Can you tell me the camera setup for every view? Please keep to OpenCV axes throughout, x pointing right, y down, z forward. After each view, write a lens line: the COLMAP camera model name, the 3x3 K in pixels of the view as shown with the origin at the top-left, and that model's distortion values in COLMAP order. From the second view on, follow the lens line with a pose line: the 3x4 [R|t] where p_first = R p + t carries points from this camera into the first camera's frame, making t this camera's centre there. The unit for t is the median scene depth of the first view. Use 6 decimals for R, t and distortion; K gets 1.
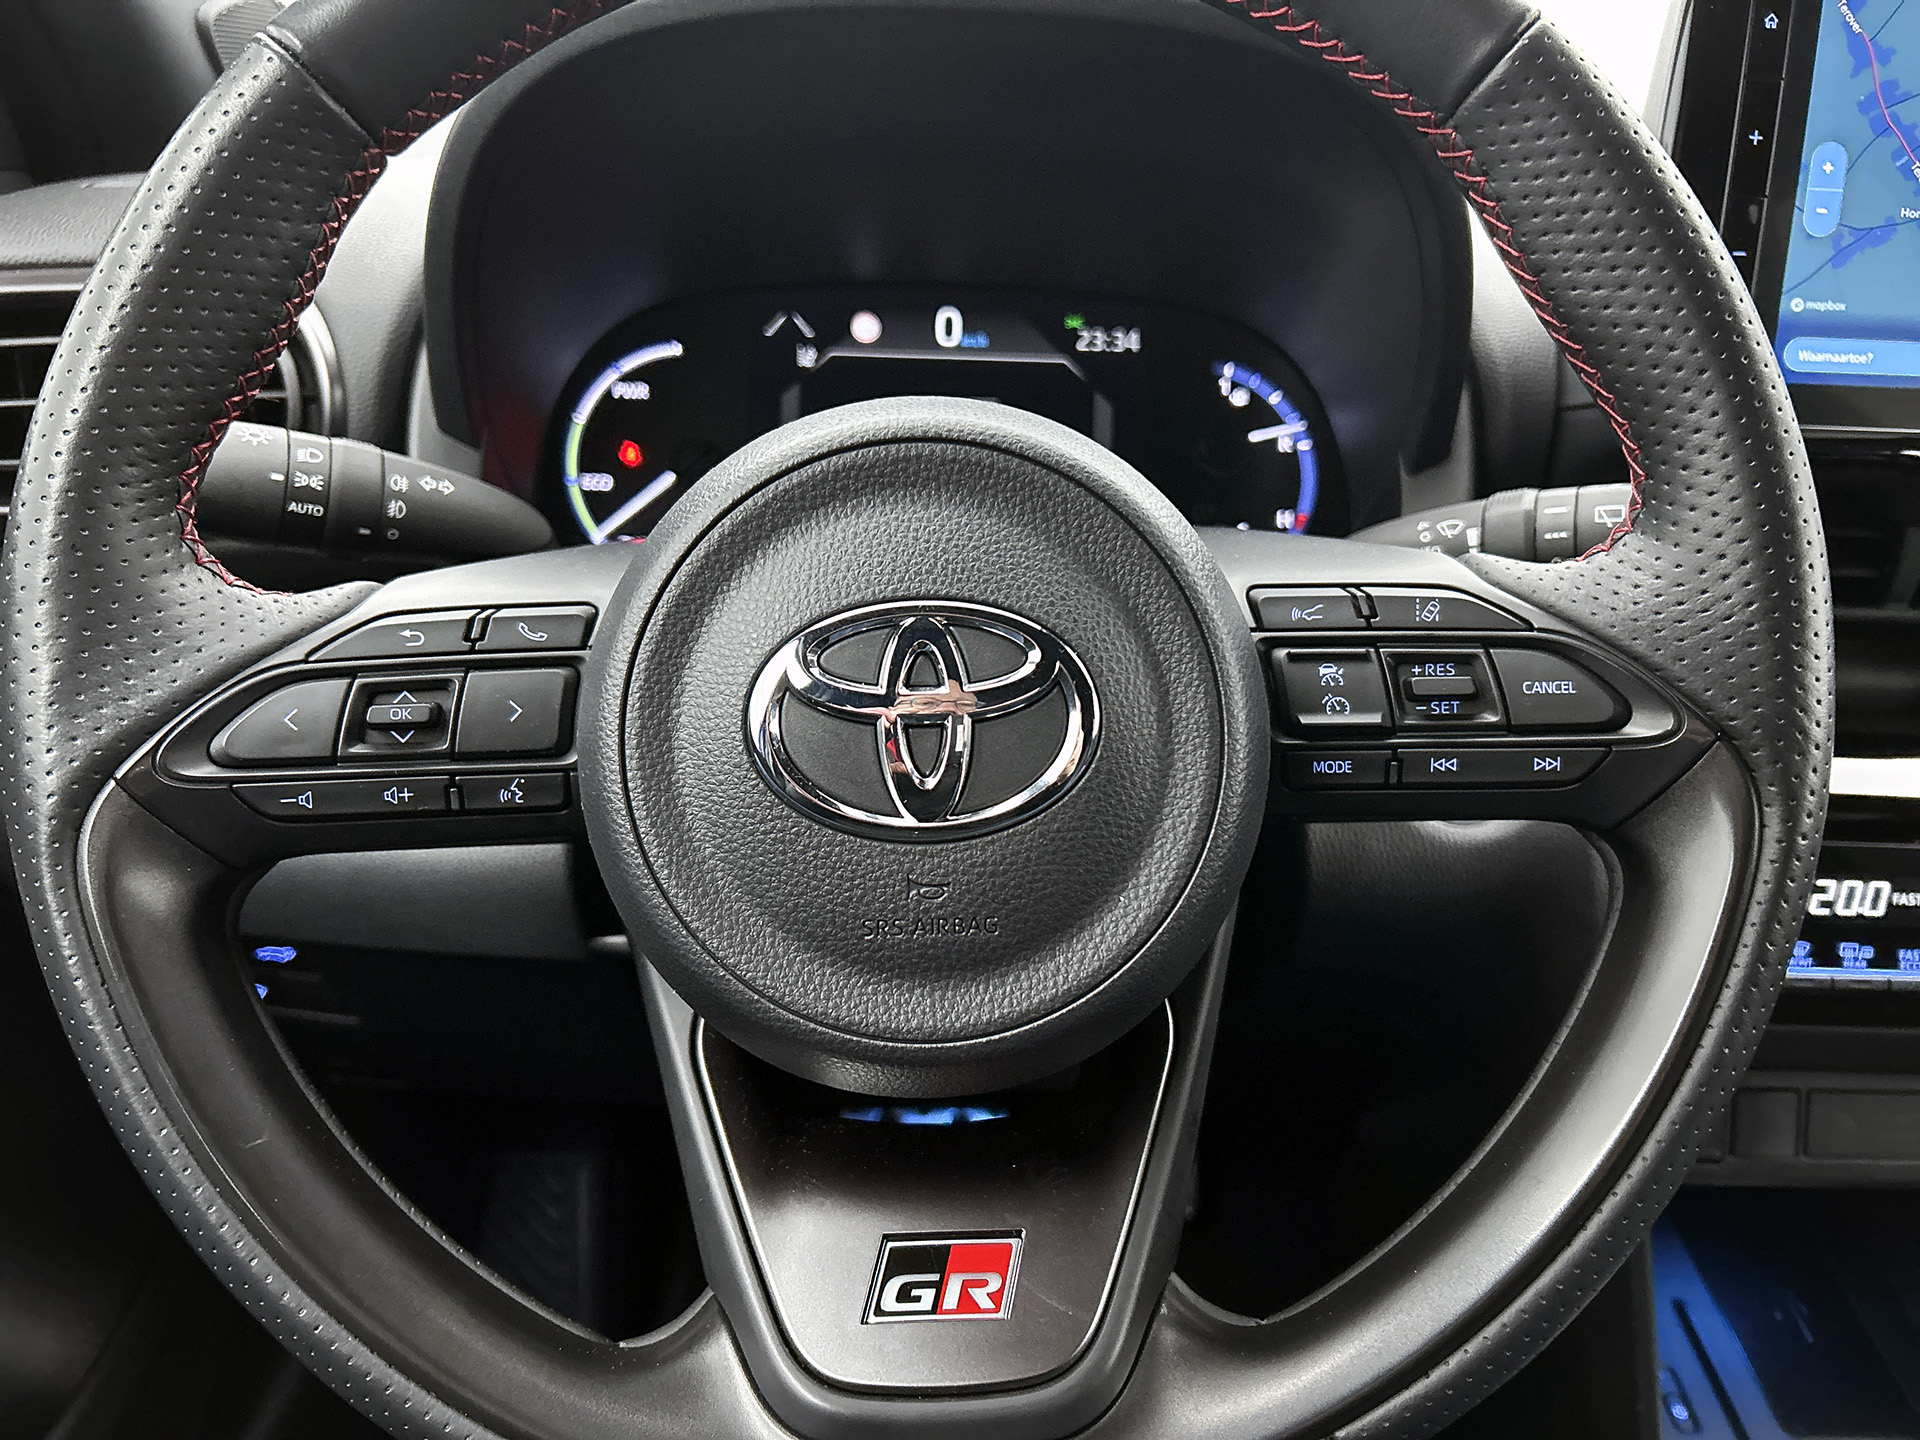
lens RADIAL K [[1467.3, 0, 979.5], [0, 1467.3, 751.3], [0, 0, 1]] dist [0.070334, -0.121467]
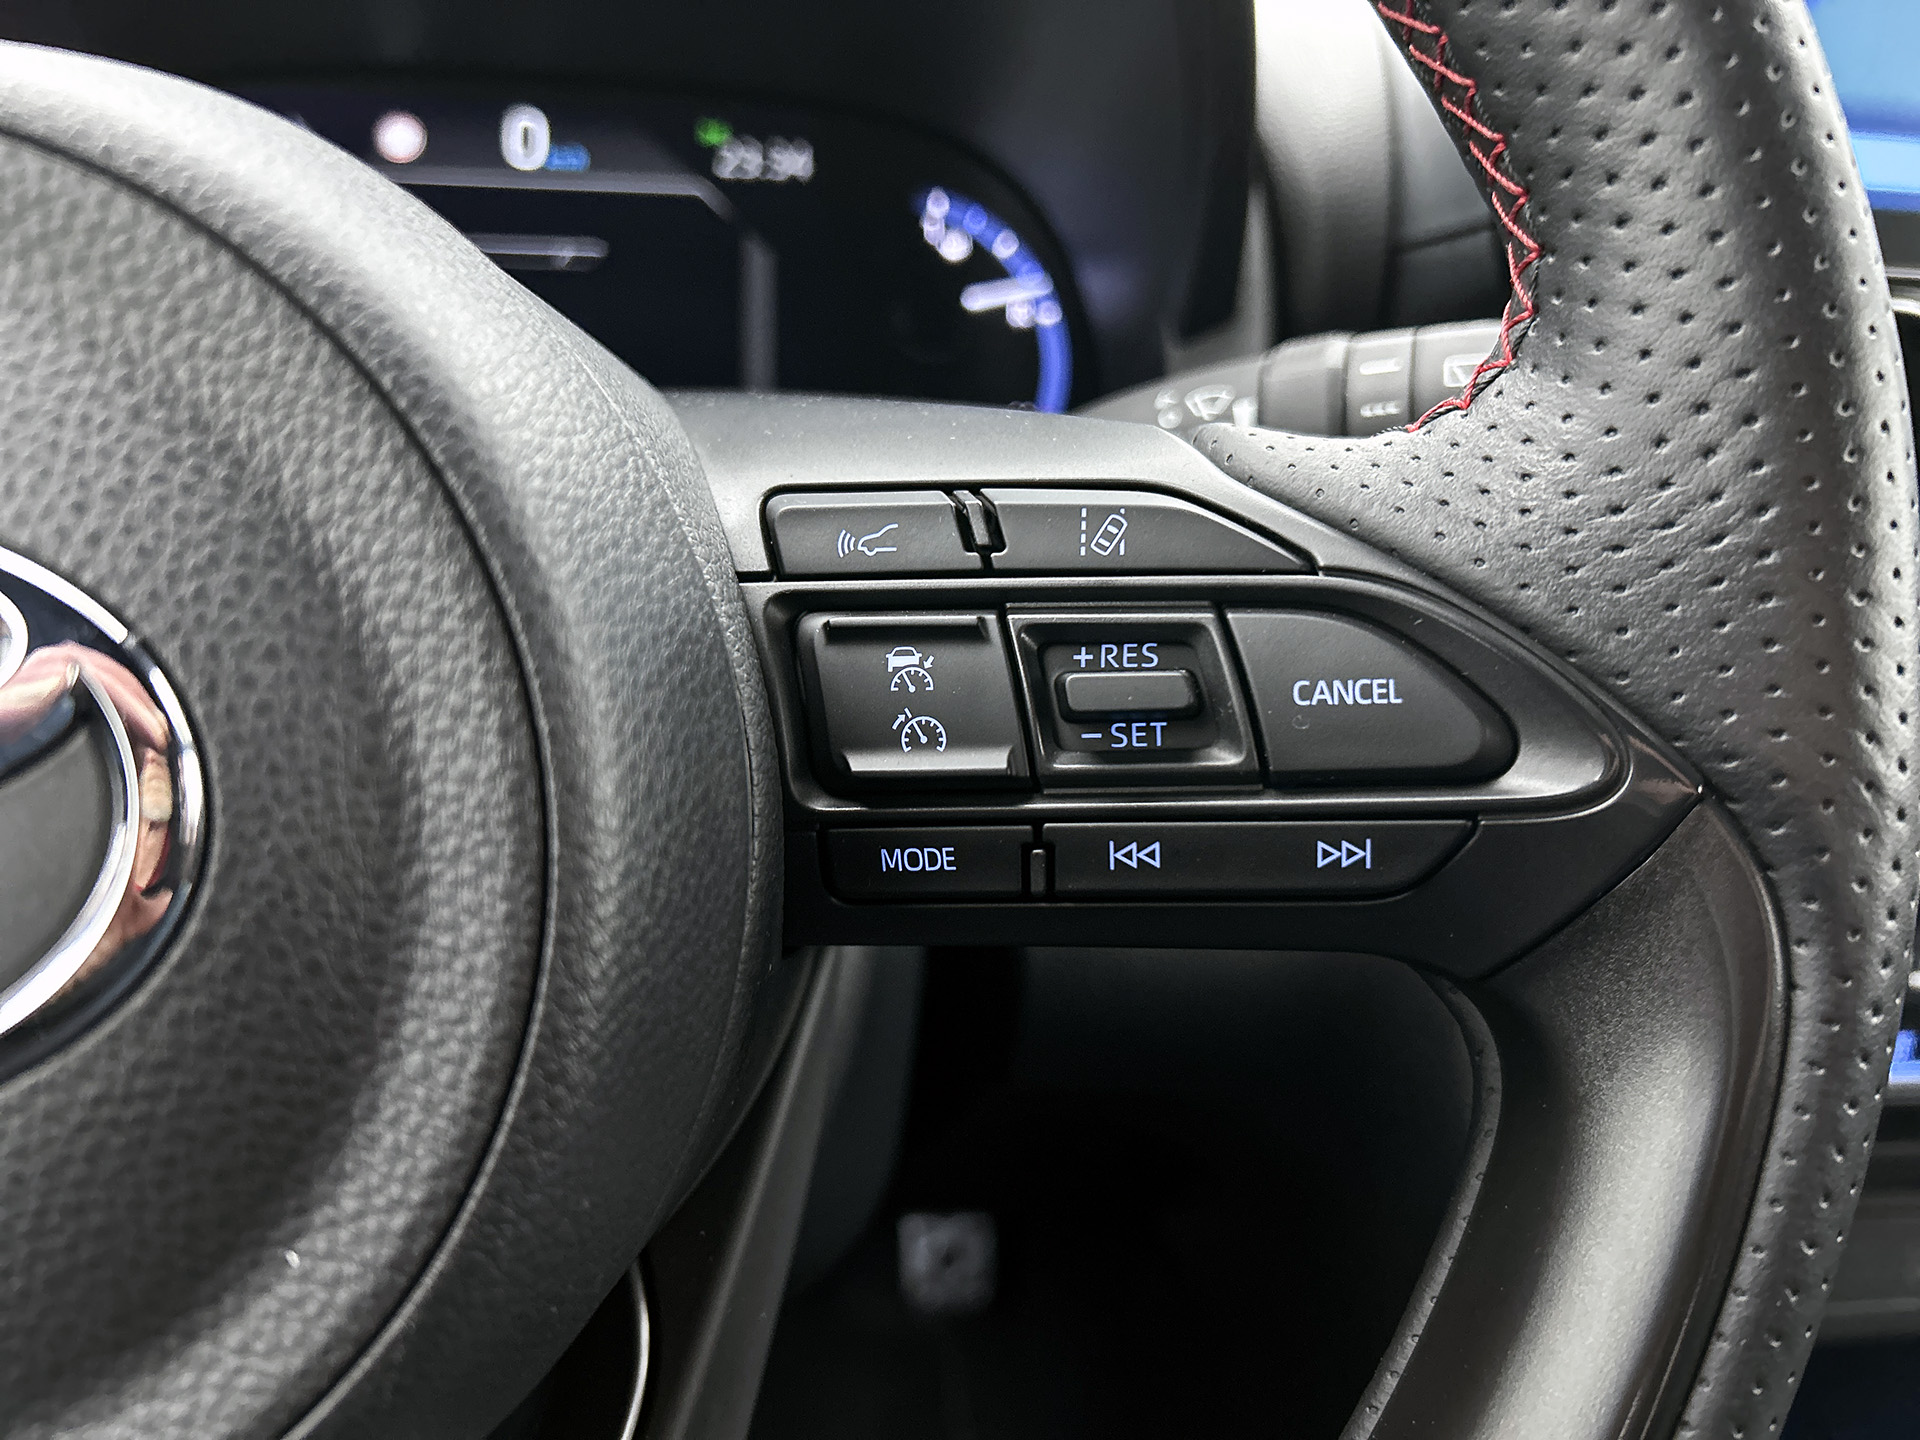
lens RADIAL K [[1467.3, 0, 979.5], [0, 1467.3, 751.3], [0, 0, 1]] dist [0.070334, -0.121467]
pose [[0.996311, -0.020552, 0.083322, 0.223901], [0.018003, 0.999350, 0.031235, -0.040117], [-0.083909, -0.029620, 0.996033, 0.528760]]
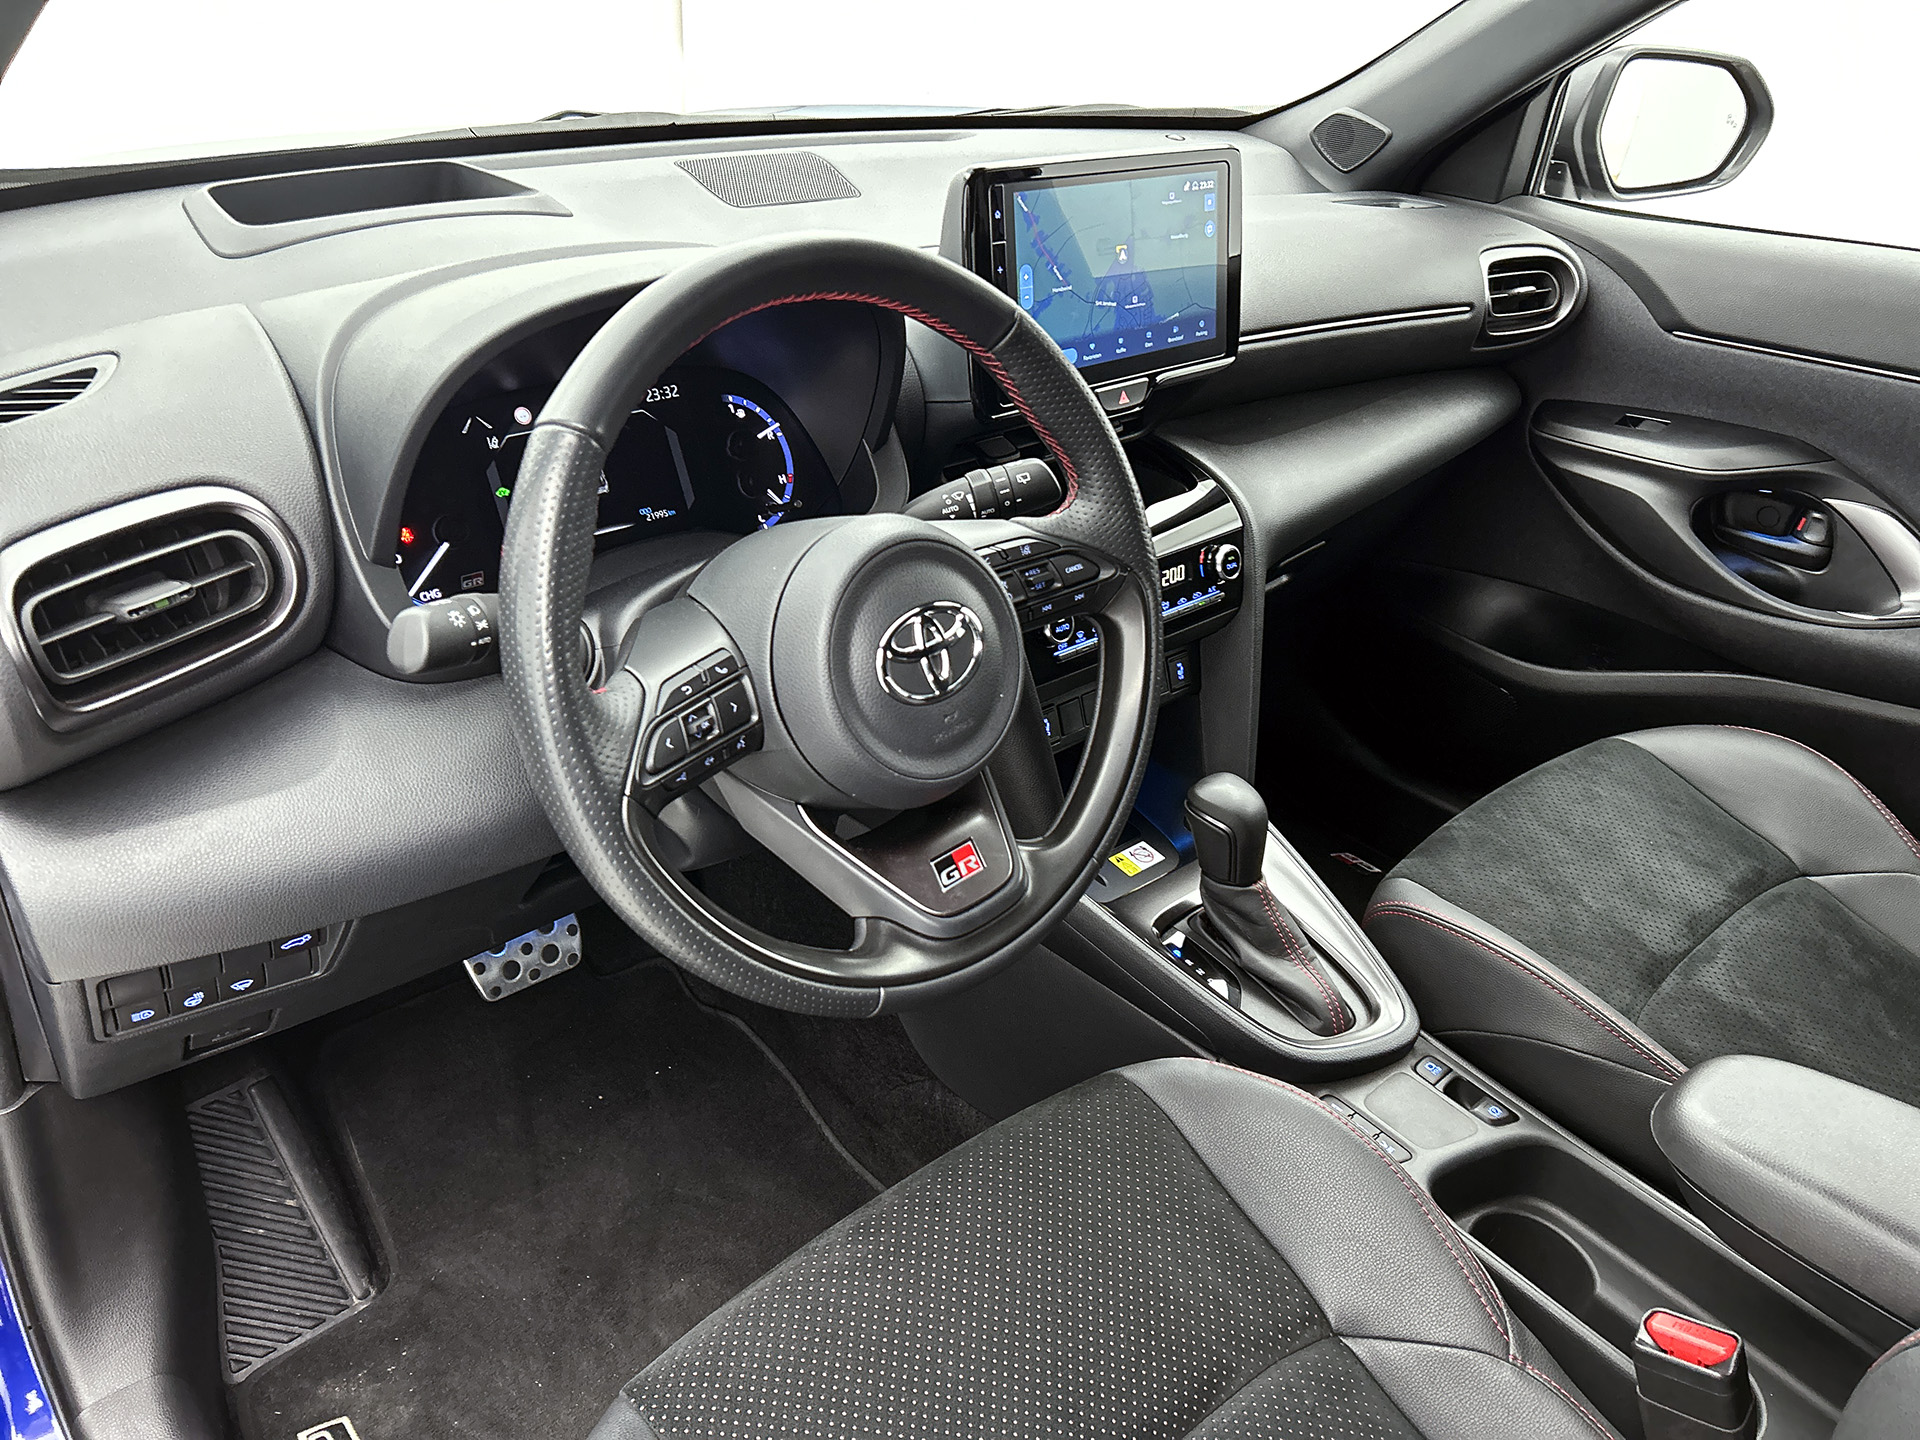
lens RADIAL K [[1467.3, 0, 979.5], [0, 1467.3, 751.3], [0, 0, 1]] dist [0.070334, -0.121467]
pose [[0.738534, -0.332670, 0.586428, -1.328803], [0.232280, 0.942088, 0.241902, -0.395027], [-0.632941, -0.042437, 0.773036, -0.885837]]
